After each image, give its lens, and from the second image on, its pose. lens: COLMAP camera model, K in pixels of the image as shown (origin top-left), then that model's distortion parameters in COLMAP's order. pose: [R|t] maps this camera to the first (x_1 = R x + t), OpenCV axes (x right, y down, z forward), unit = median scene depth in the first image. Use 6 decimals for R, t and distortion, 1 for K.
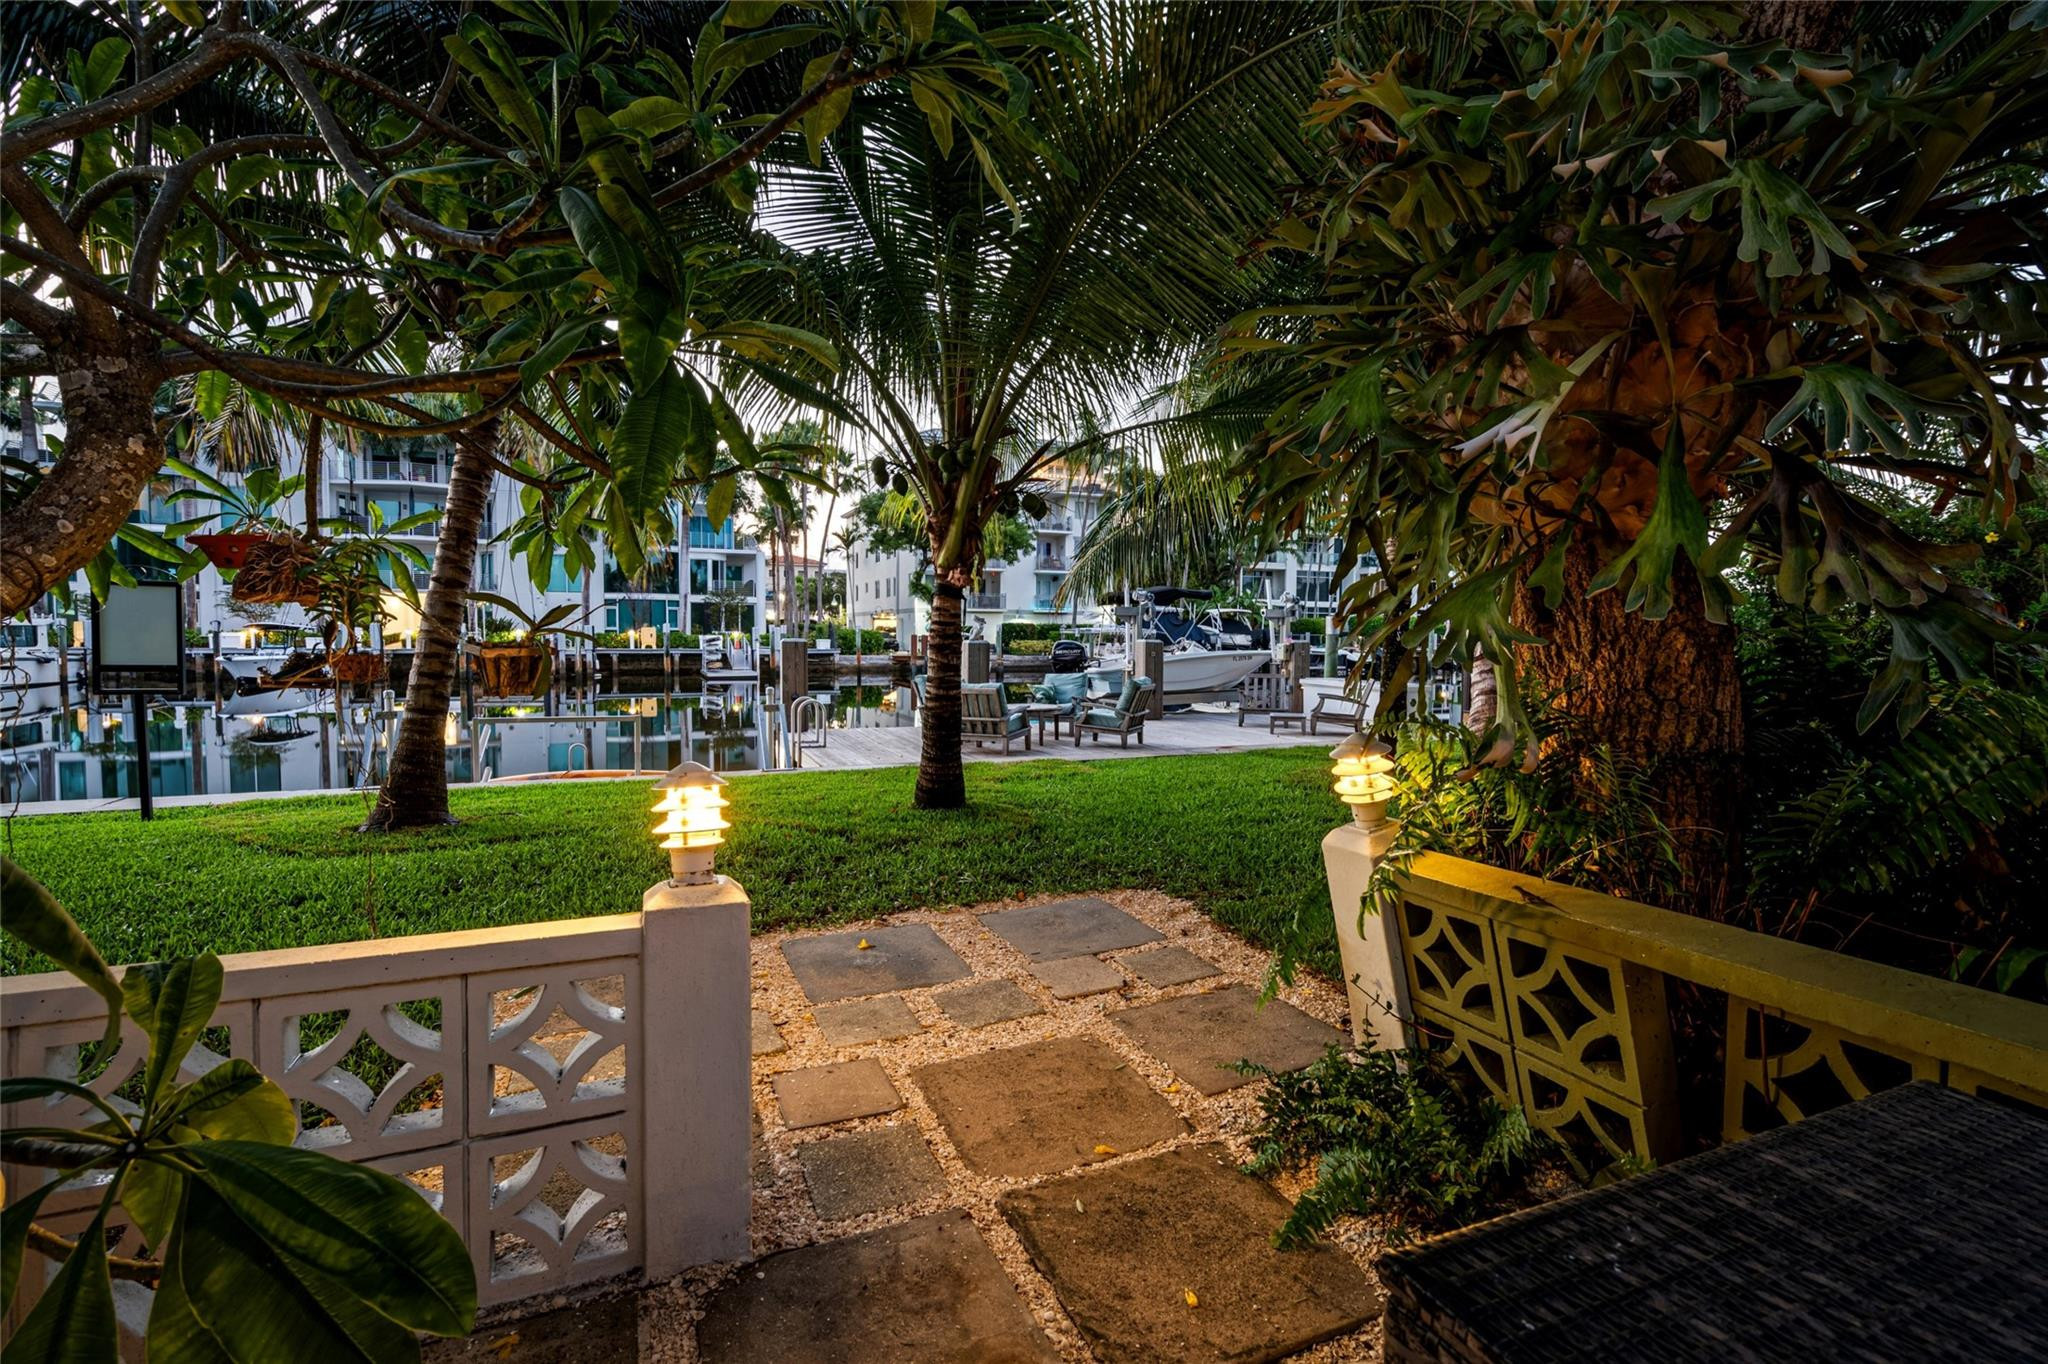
lens RADIAL K [[926.0, 0, 1036.0], [0, 926.0, 661.0], [0, 0, 1]] dist [-0.004102, 0.001804]
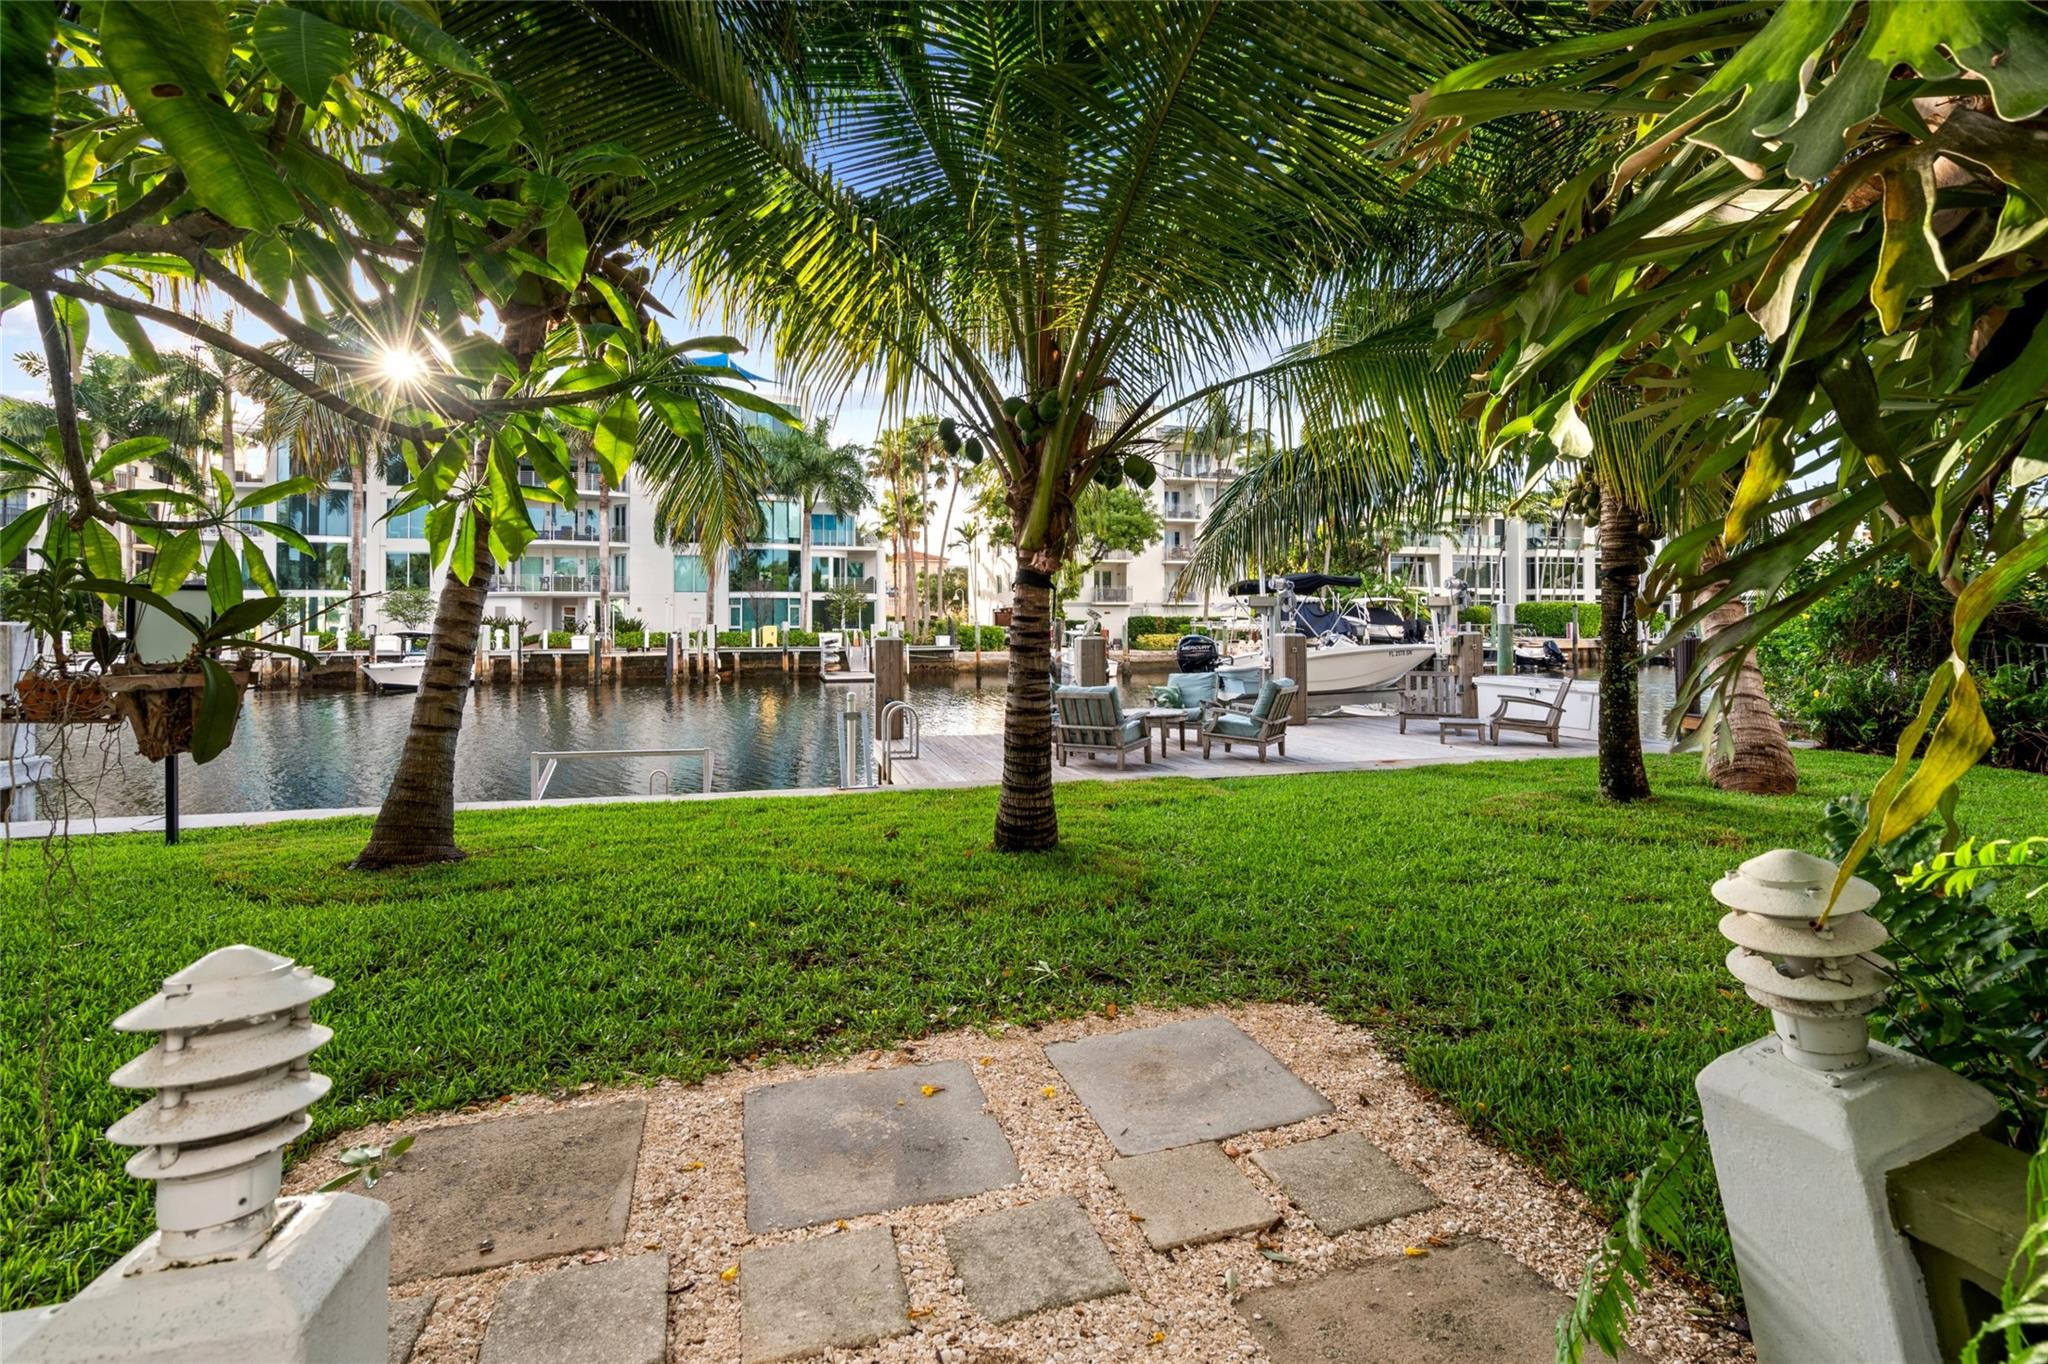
lens RADIAL K [[926.0, 0, 1006.3], [0, 926.0, 605.2], [0, 0, 1]] dist [-0.004102, 0.001804]
pose [[0.984948, -0.015876, -0.172122, 0.008880], [0.006603, 0.998502, -0.054312, -0.003835], [0.172726, 0.052358, 0.983577, 0.085122]]
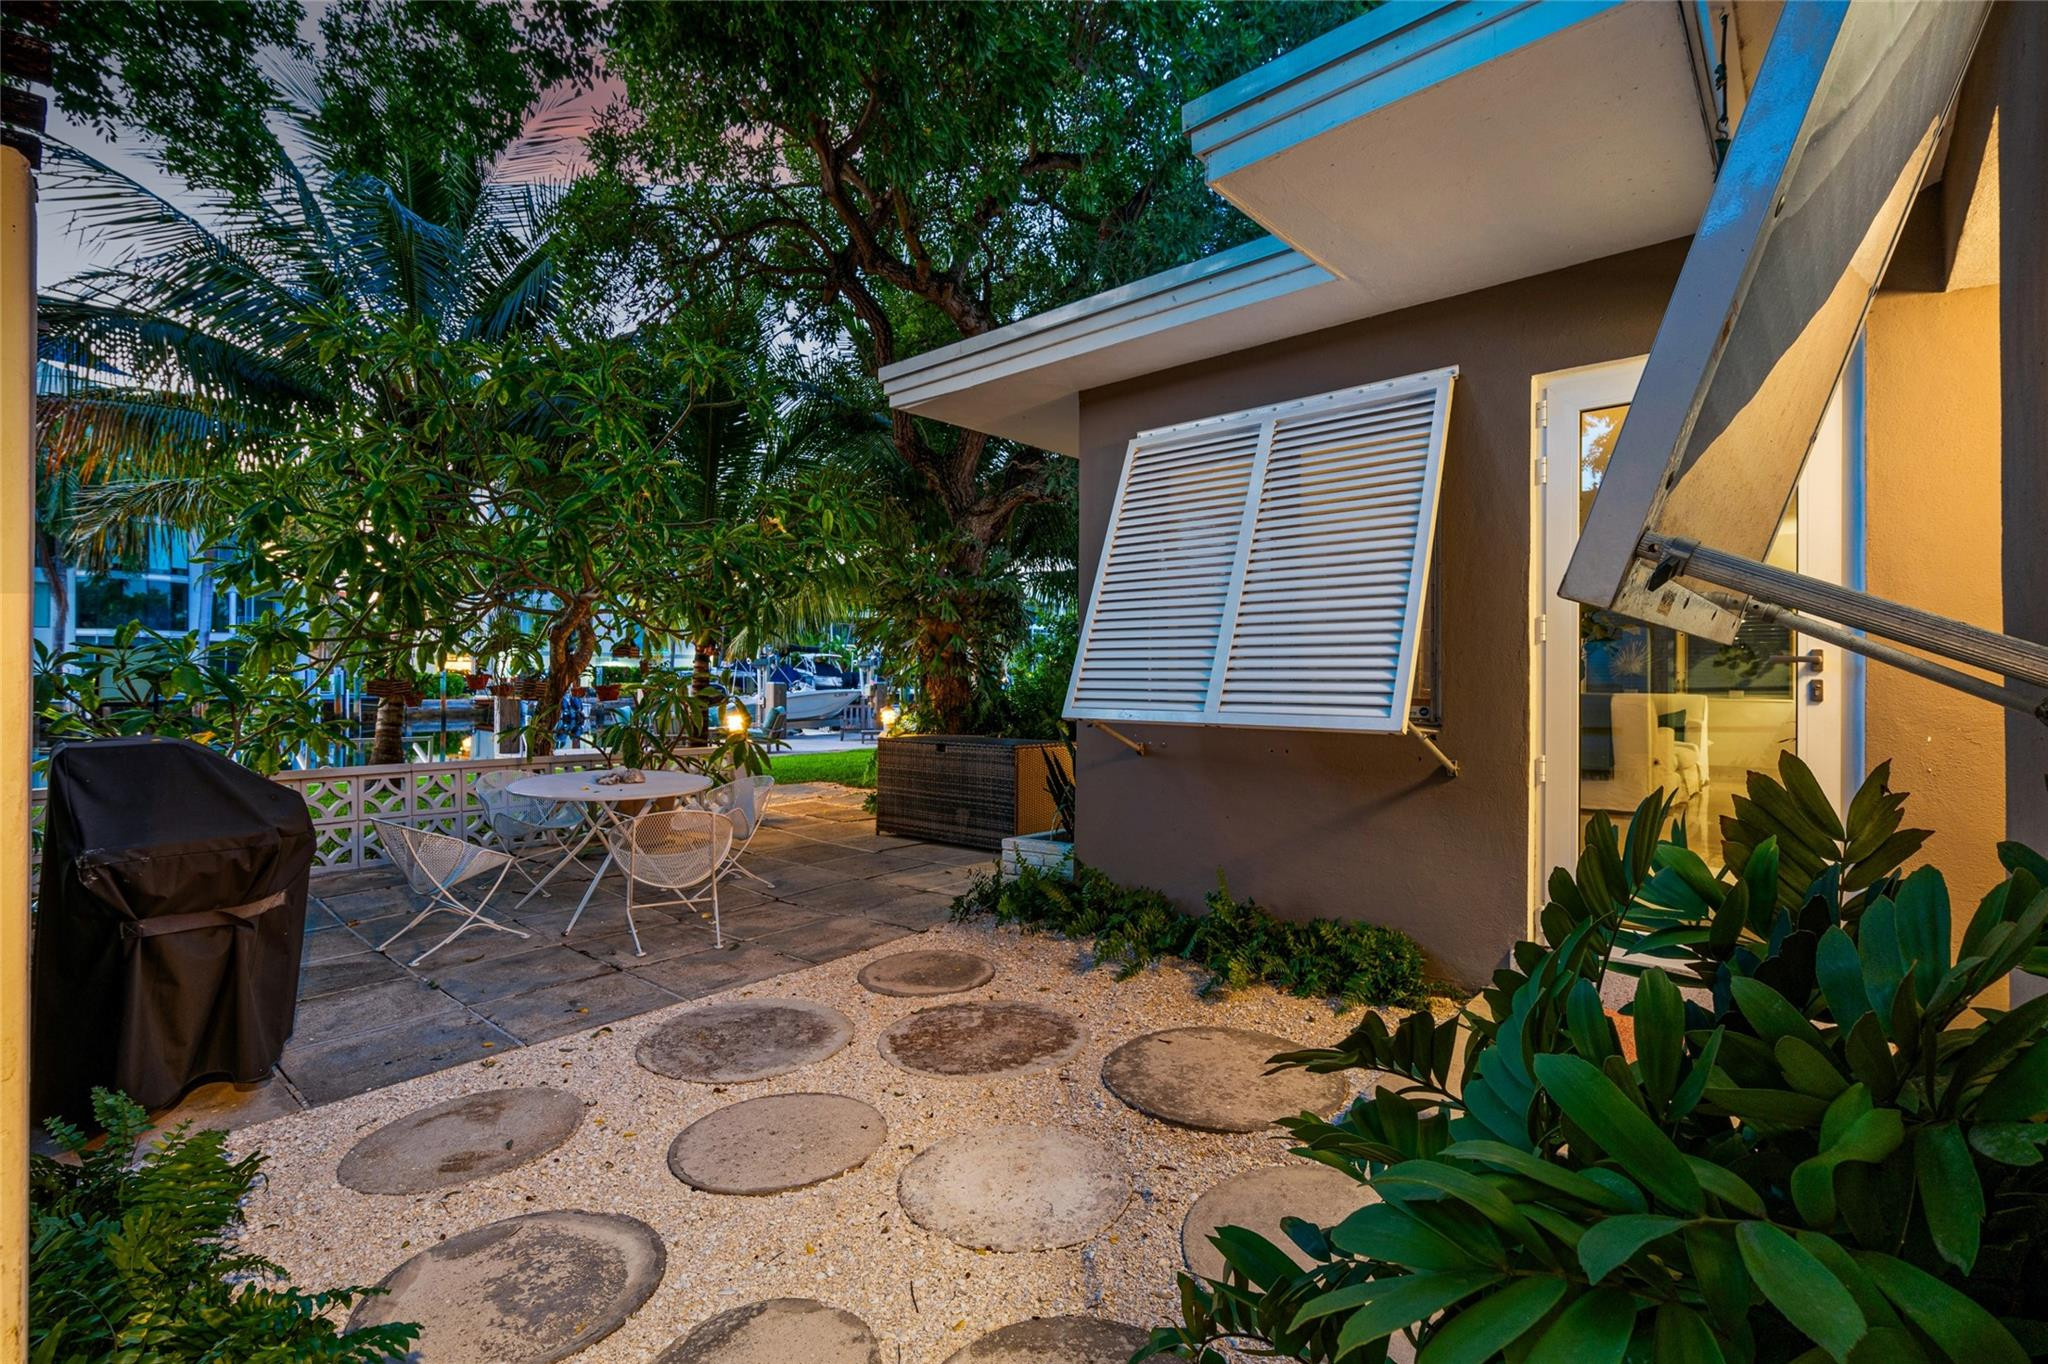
lens RADIAL K [[926.0, 0, 1015.5], [0, 926.0, 669.7], [0, 0, 1]] dist [-0.004102, 0.001804]
pose [[0.914460, 0.001159, 0.404674, -0.117690], [0.013178, 0.999380, -0.032641, 0.009309], [-0.404461, 0.035182, 0.913878, -0.445389]]
